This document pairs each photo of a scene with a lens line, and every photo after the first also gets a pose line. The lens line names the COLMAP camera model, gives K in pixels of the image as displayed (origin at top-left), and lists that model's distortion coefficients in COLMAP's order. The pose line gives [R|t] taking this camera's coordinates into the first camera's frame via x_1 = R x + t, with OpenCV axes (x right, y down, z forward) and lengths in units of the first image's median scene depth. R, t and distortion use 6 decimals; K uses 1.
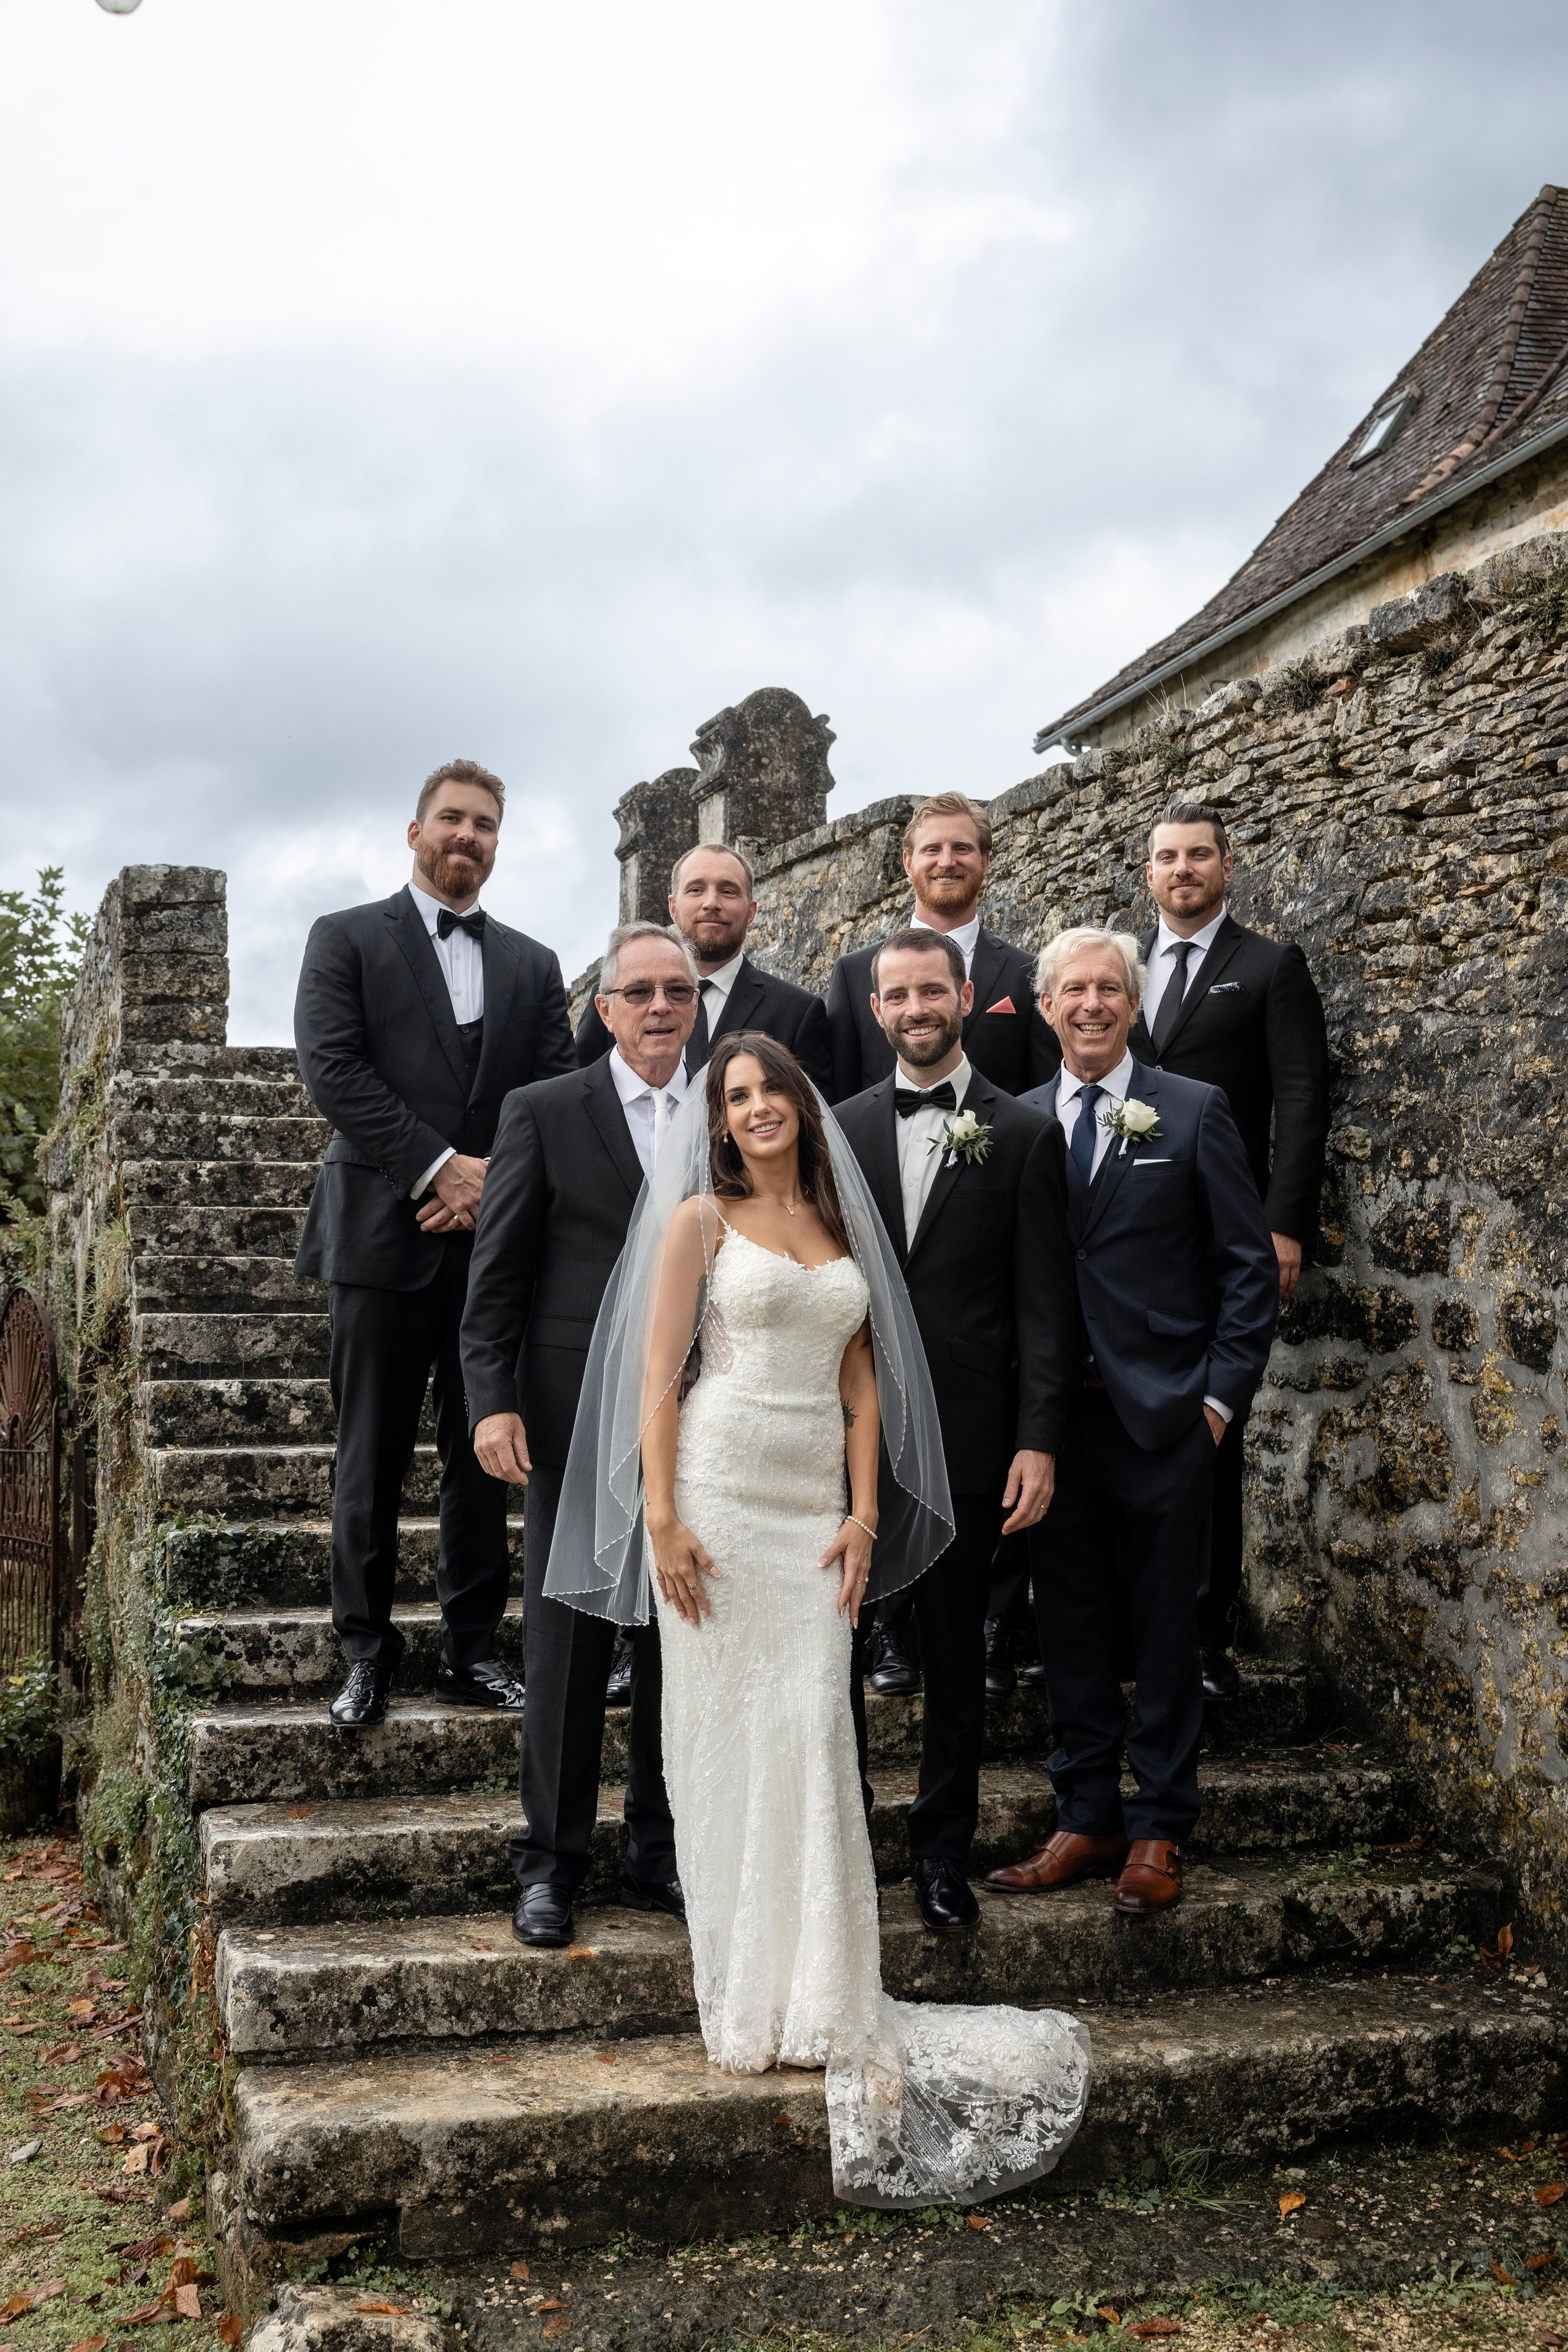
lens RADIAL K [[2853.7, 0, 784.0], [0, 2853.7, 1176.0], [0, 0, 1]] dist [0.000653, -0.006383]
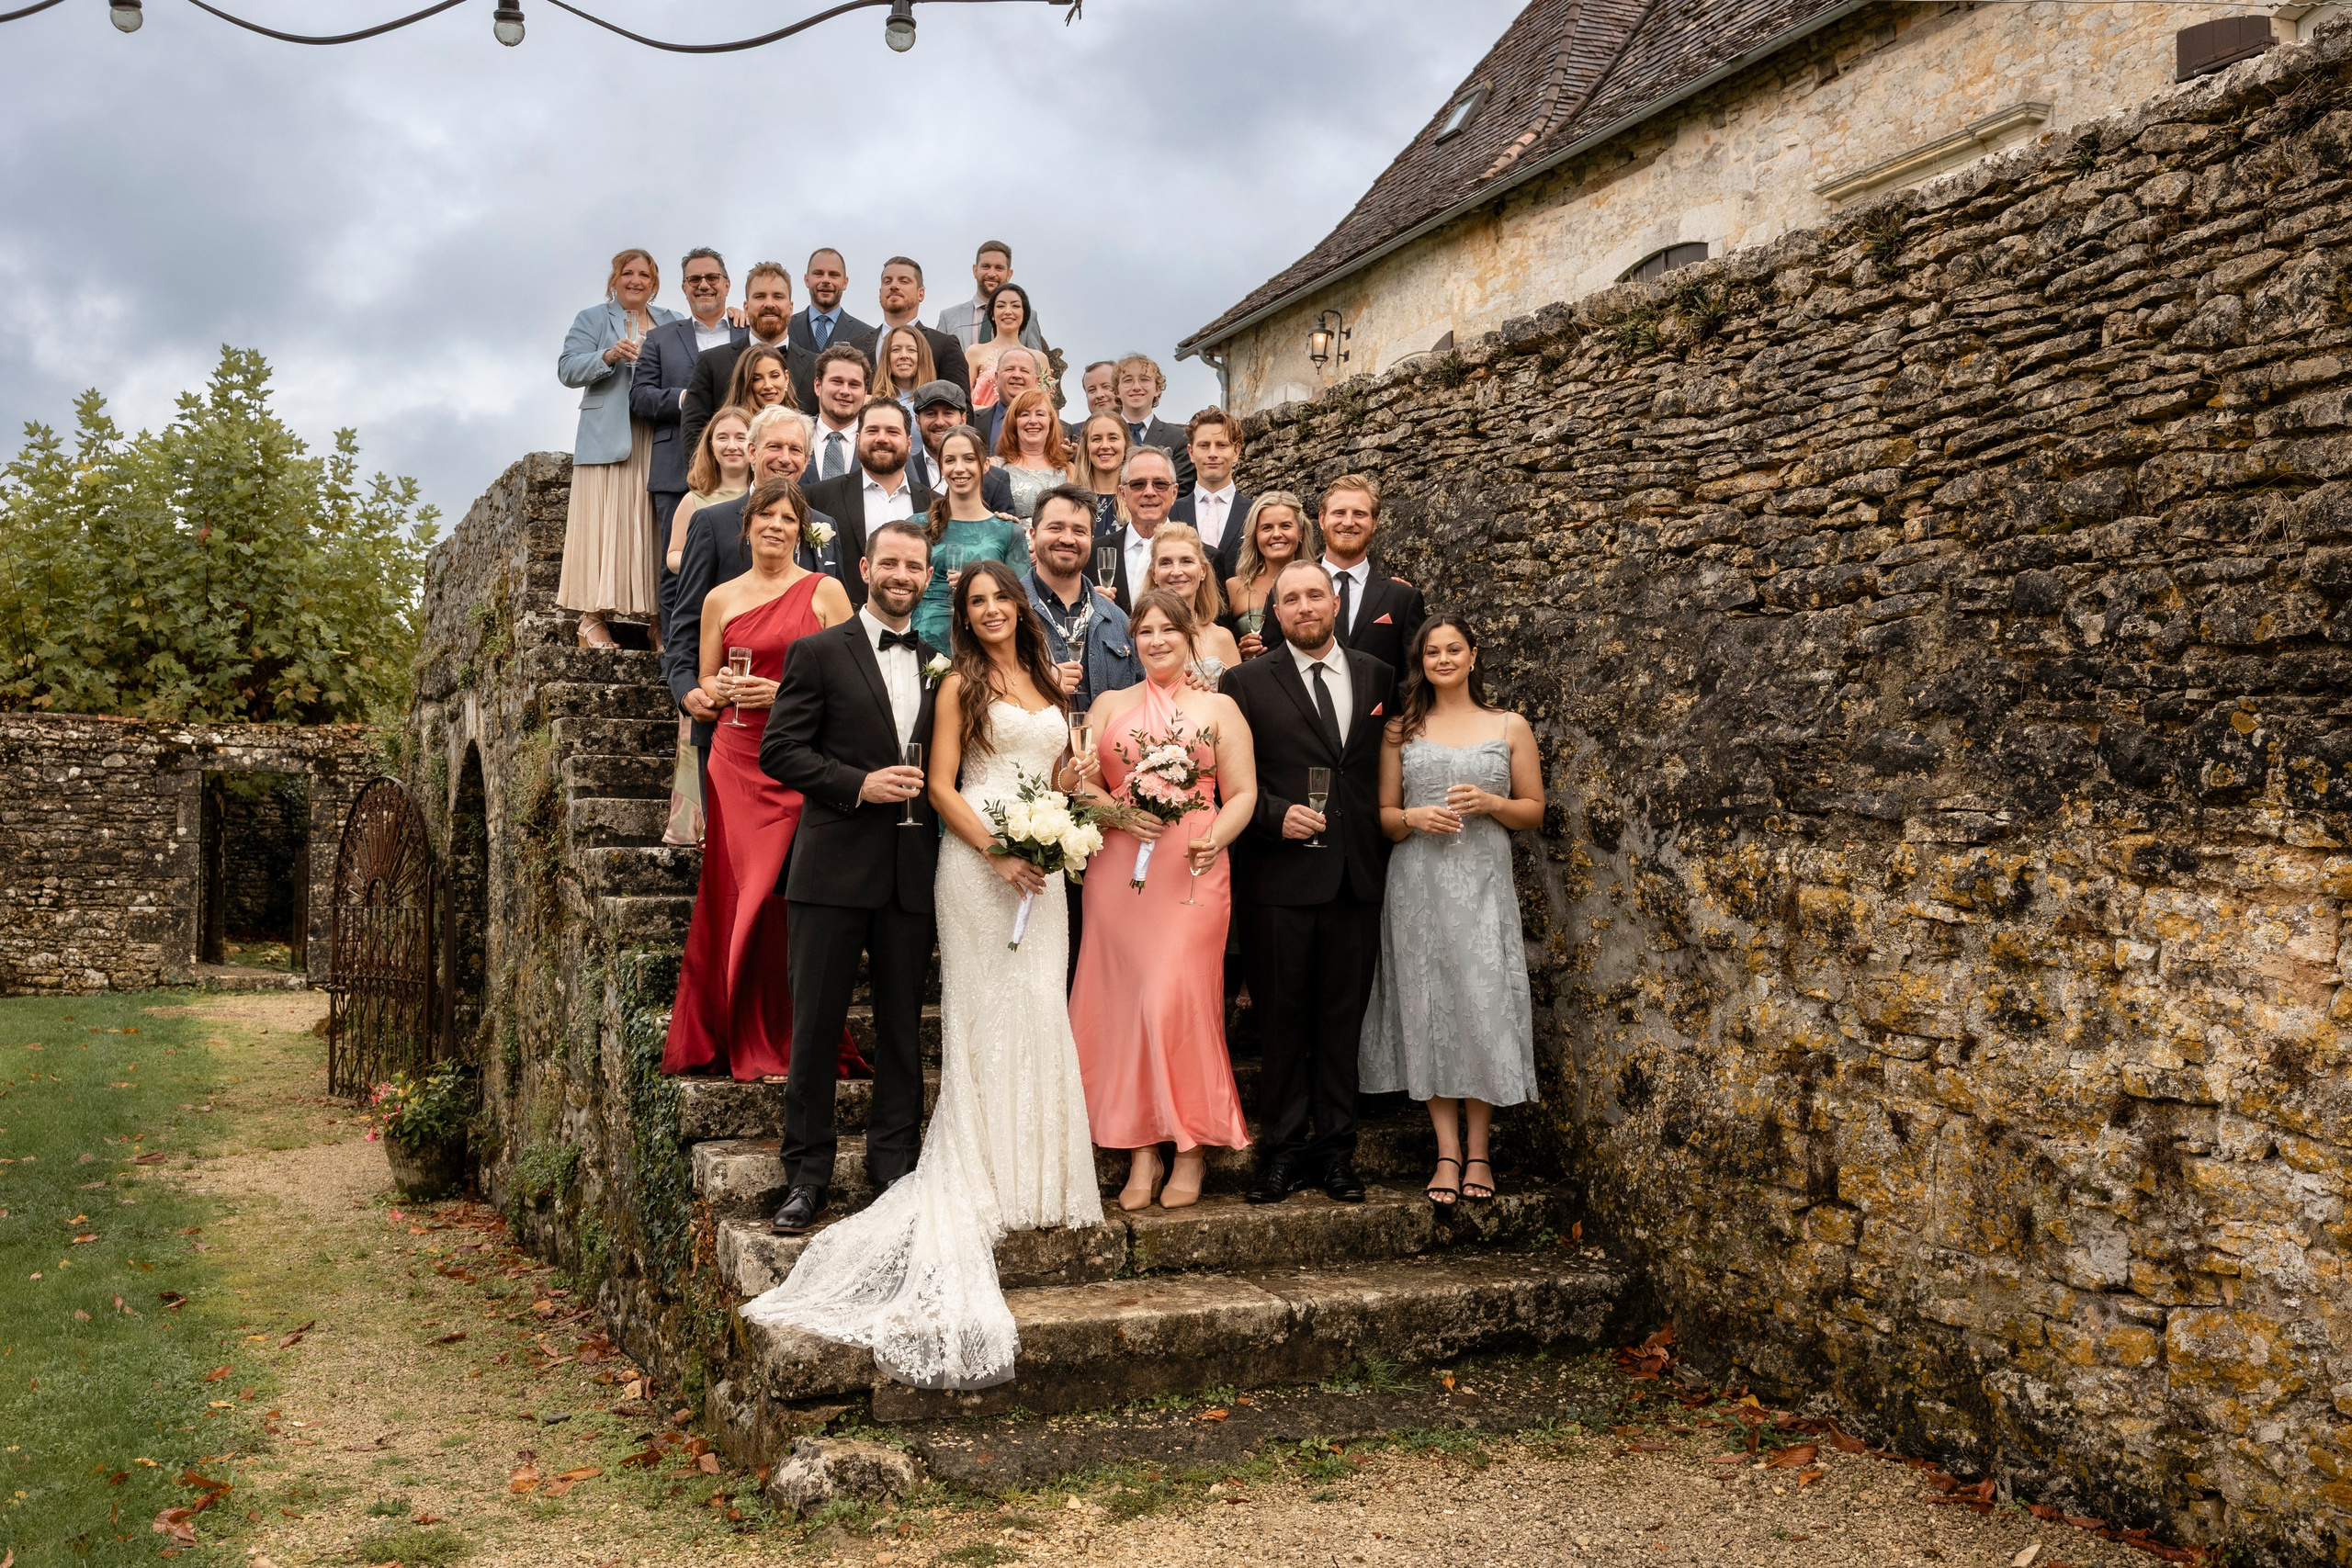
lens RADIAL K [[2619.1, 0, 1176.0], [0, 2619.1, 784.0], [0, 0, 1]] dist [-0.014502, -0.006222]
pose [[0.991780, 0.019320, 0.126484, -0.122182], [-0.023645, 0.999183, 0.032782, -0.006157], [-0.125748, -0.035503, 0.991427, -0.297910]]
